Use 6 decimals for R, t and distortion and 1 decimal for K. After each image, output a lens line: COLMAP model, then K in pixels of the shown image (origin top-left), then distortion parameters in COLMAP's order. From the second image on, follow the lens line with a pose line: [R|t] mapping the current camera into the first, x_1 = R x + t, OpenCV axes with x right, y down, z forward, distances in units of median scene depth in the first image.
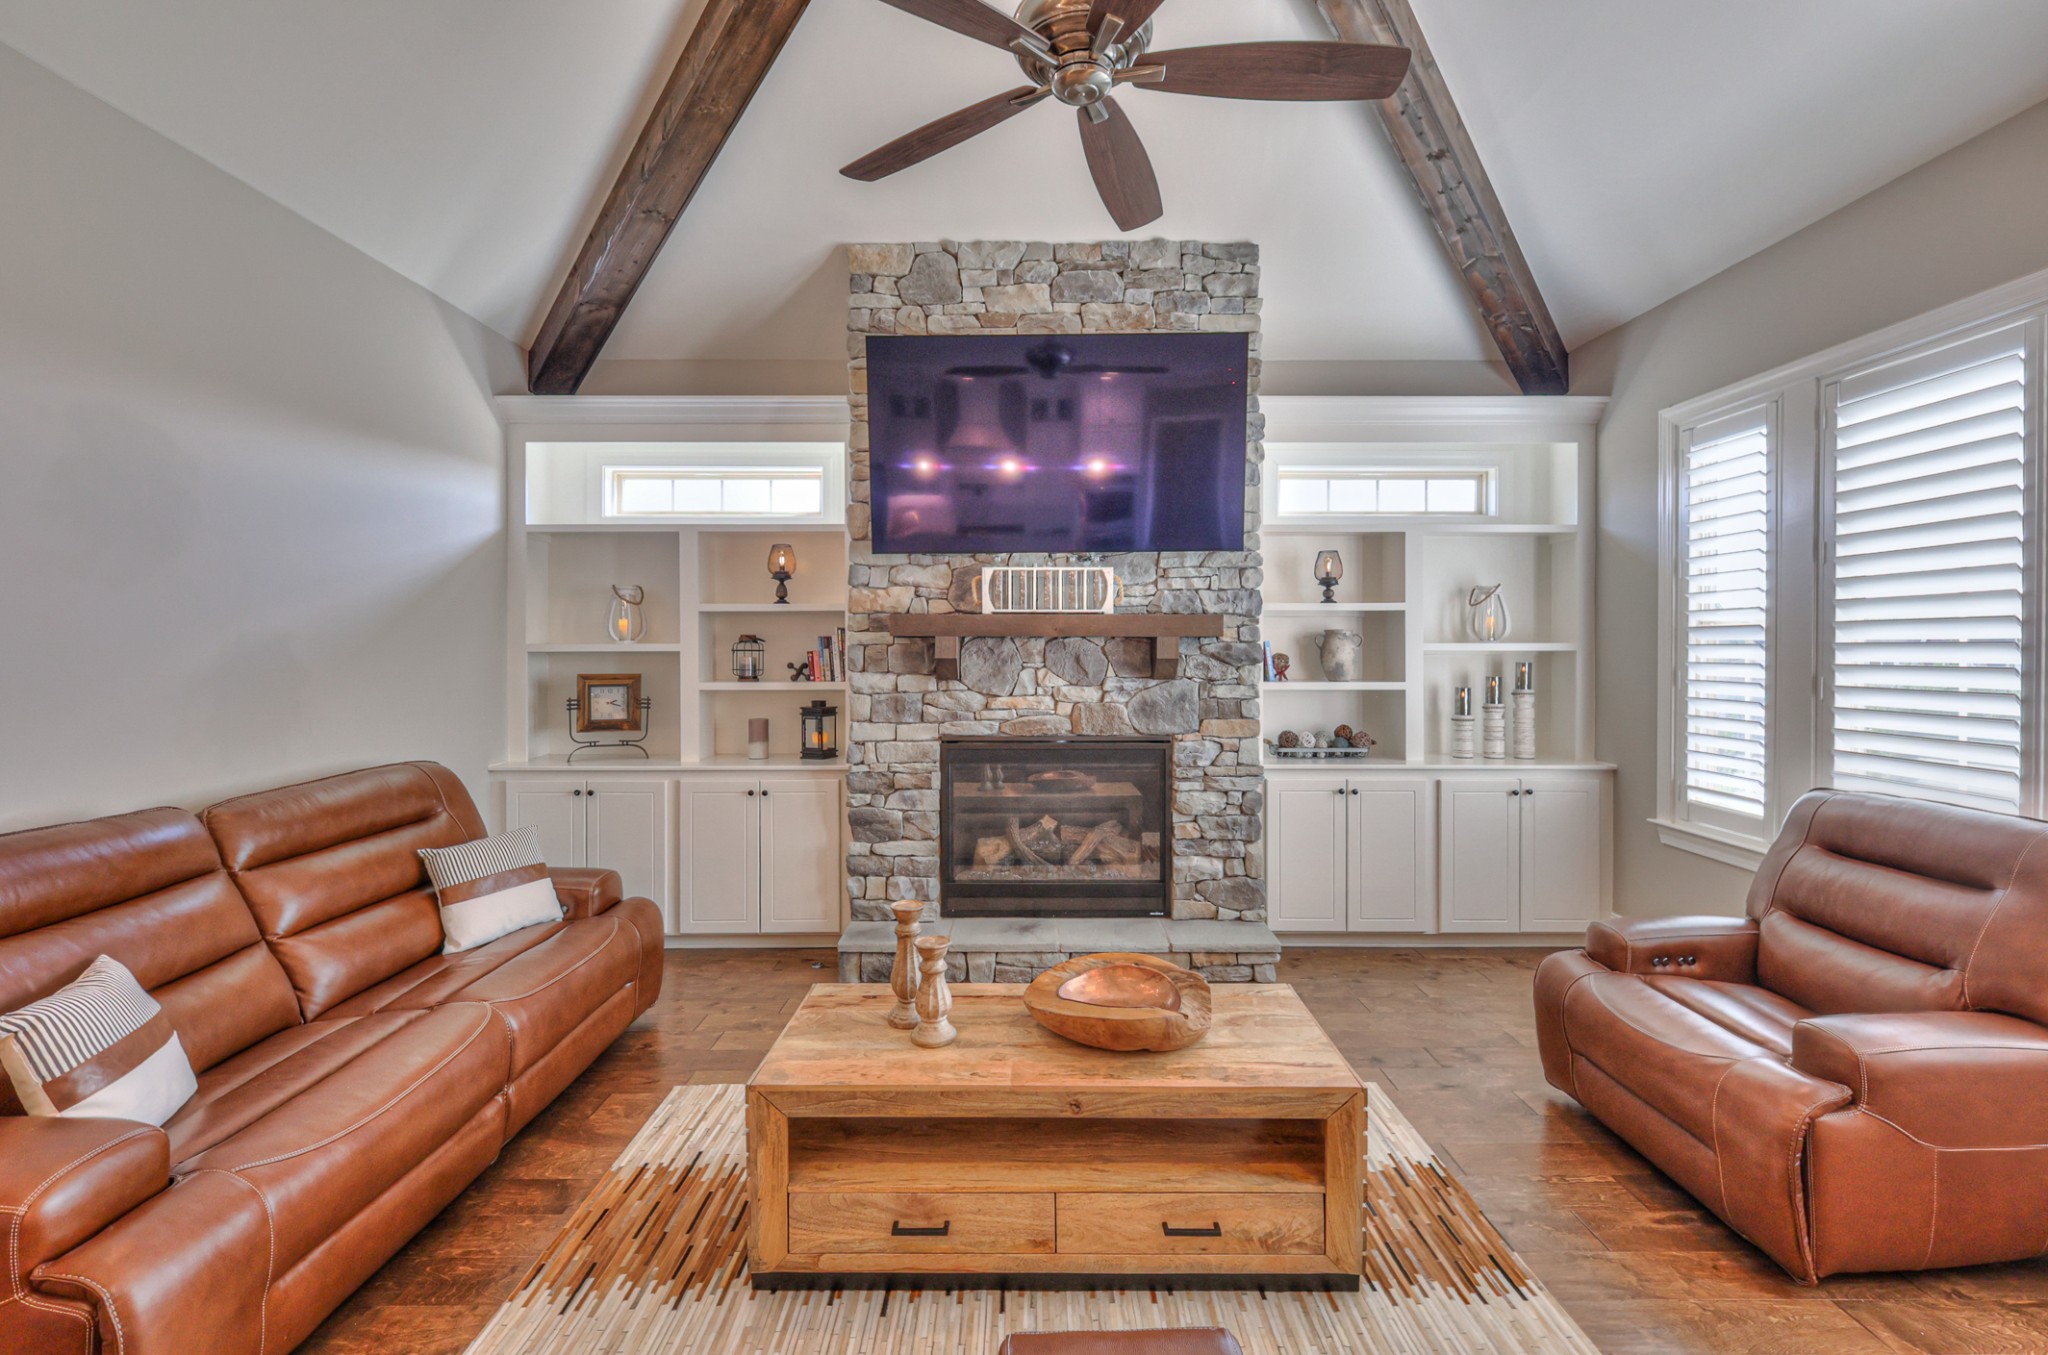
lens RADIAL K [[916.7, 0, 1037.7], [0, 916.7, 652.2], [0, 0, 1]] dist [0.002309, 0.000215]
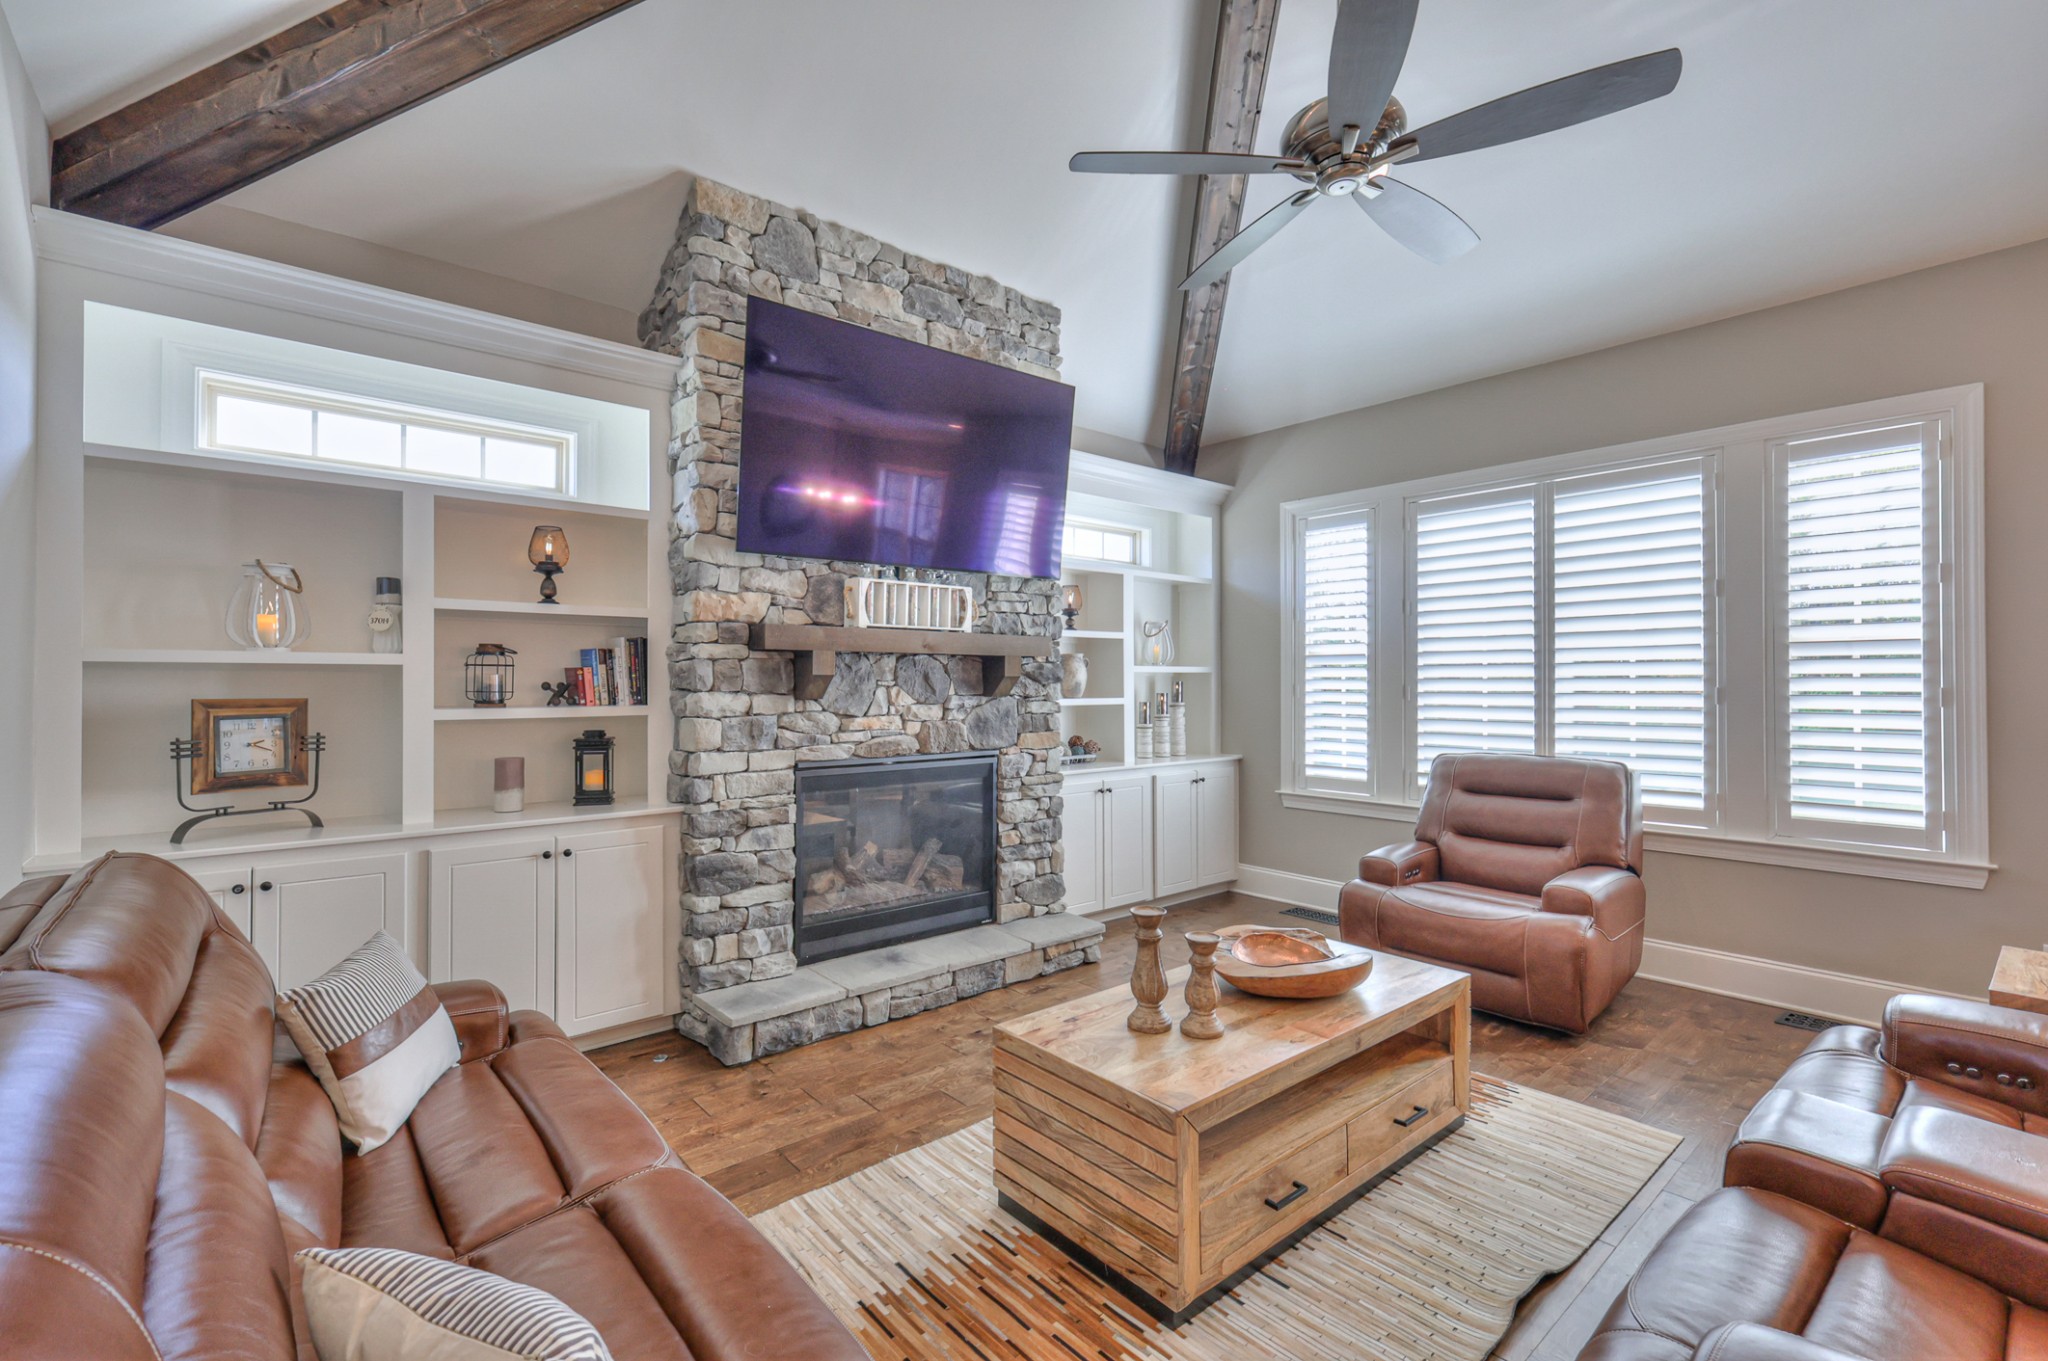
lens RADIAL K [[897.8, 0, 1027.7], [0, 897.8, 676.1], [0, 0, 1]] dist [0.003445, 0.000756]
pose [[0.759919, 0.004270, 0.650004, -0.502625], [0.002291, 0.999955, -0.009247, 0.015735], [-0.650014, 0.008516, 0.759875, 0.191318]]
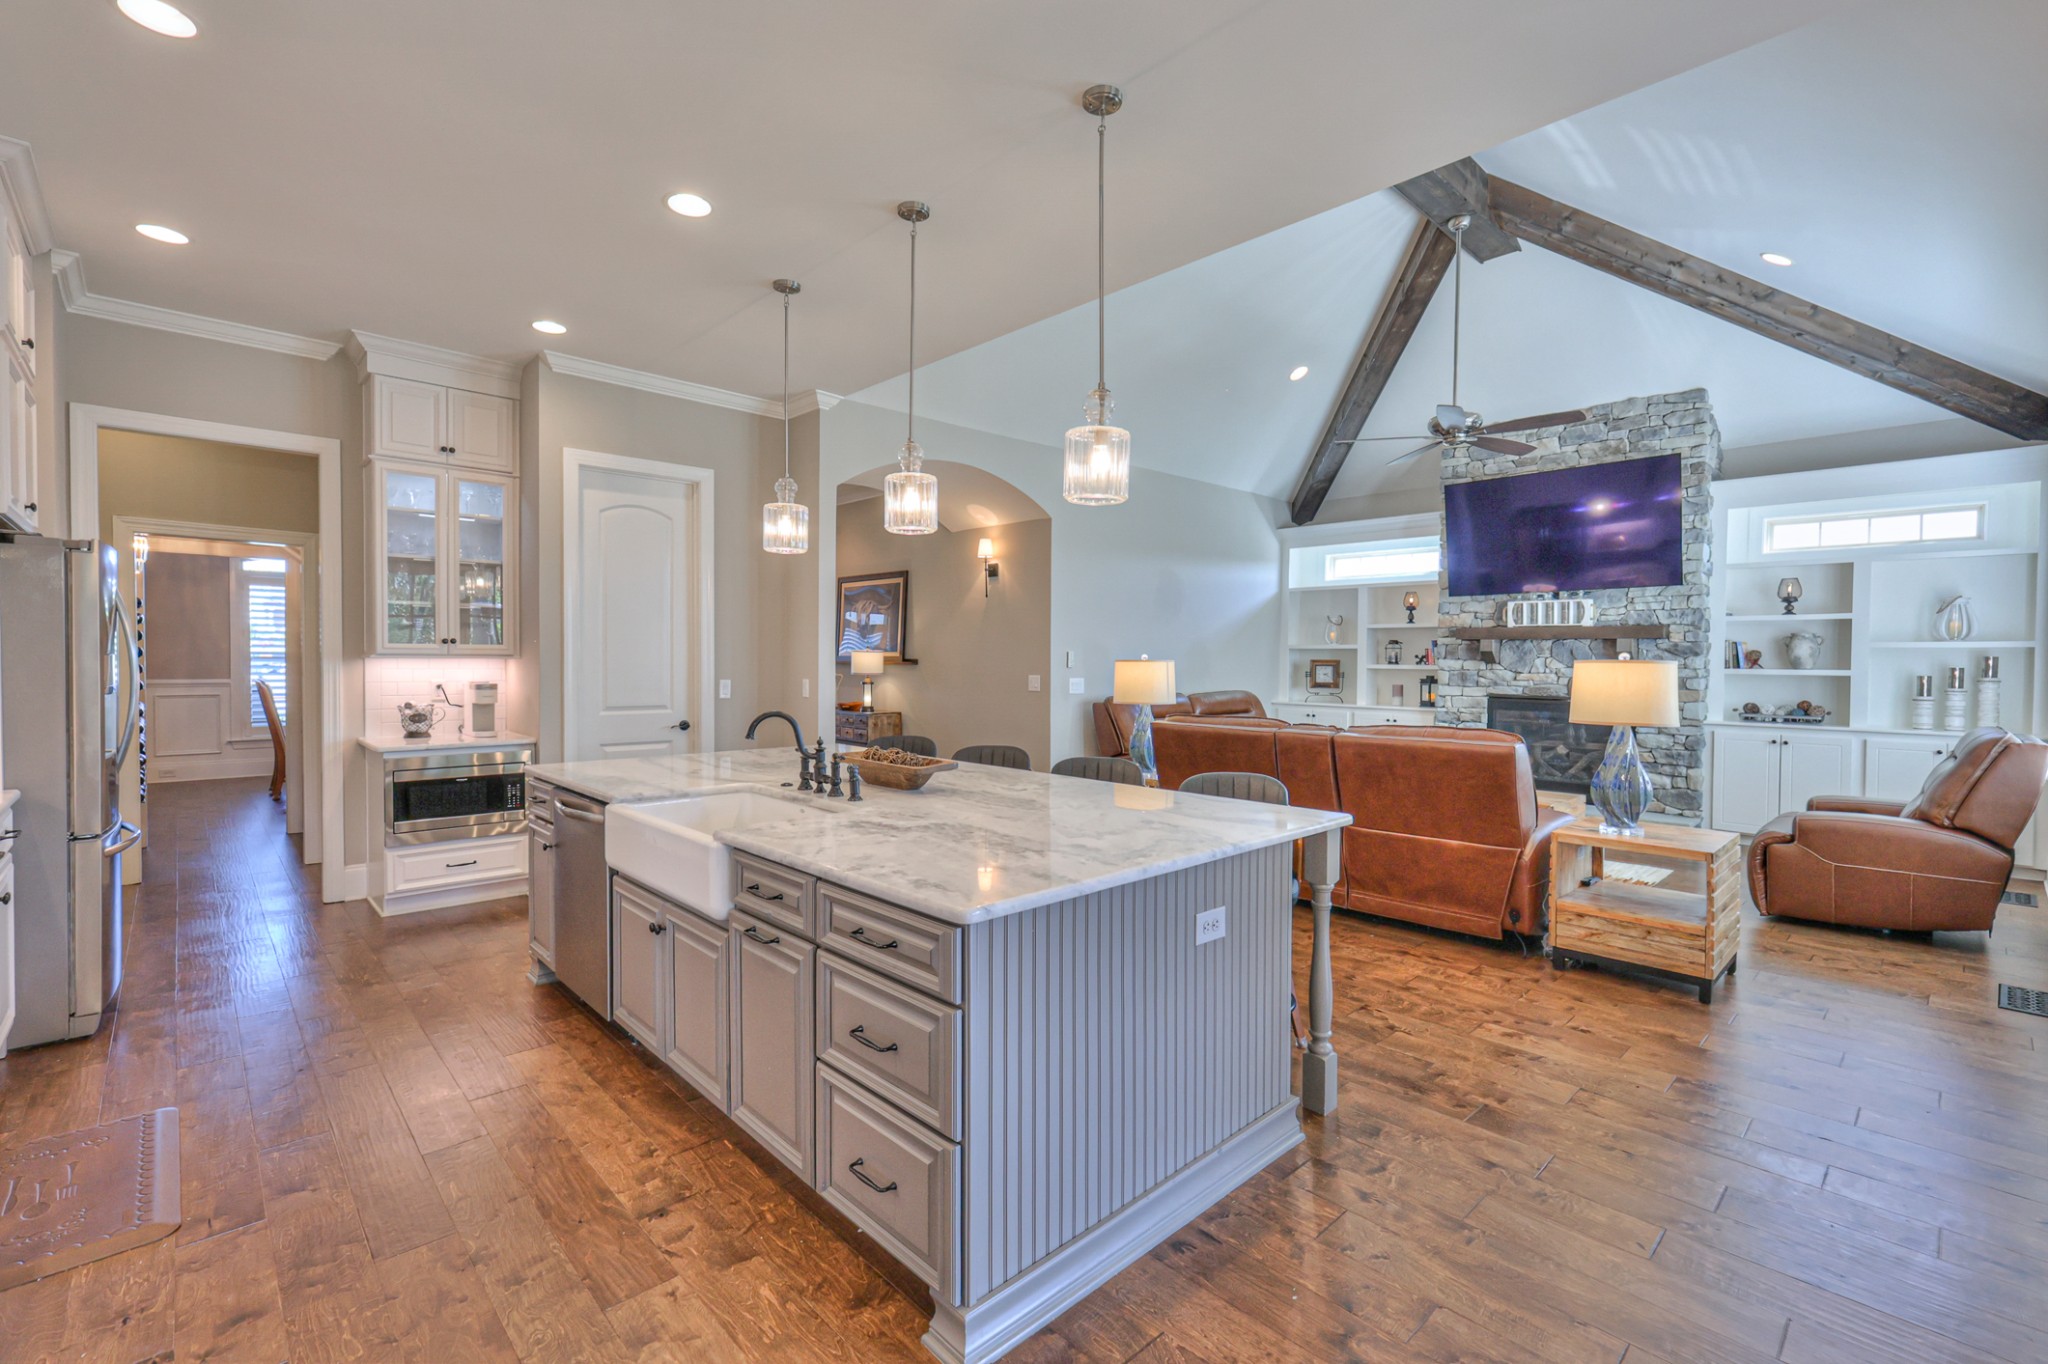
lens RADIAL K [[901.6, 0, 1033.1], [0, 901.6, 677.8], [0, 0, 1]] dist [-0.001349, 0.000729]
pose [[0.686132, 0.022271, -0.727136, 0.582297], [-0.009202, 0.999717, 0.021937, 0.027716], [0.727419, -0.008361, 0.686143, -0.902345]]
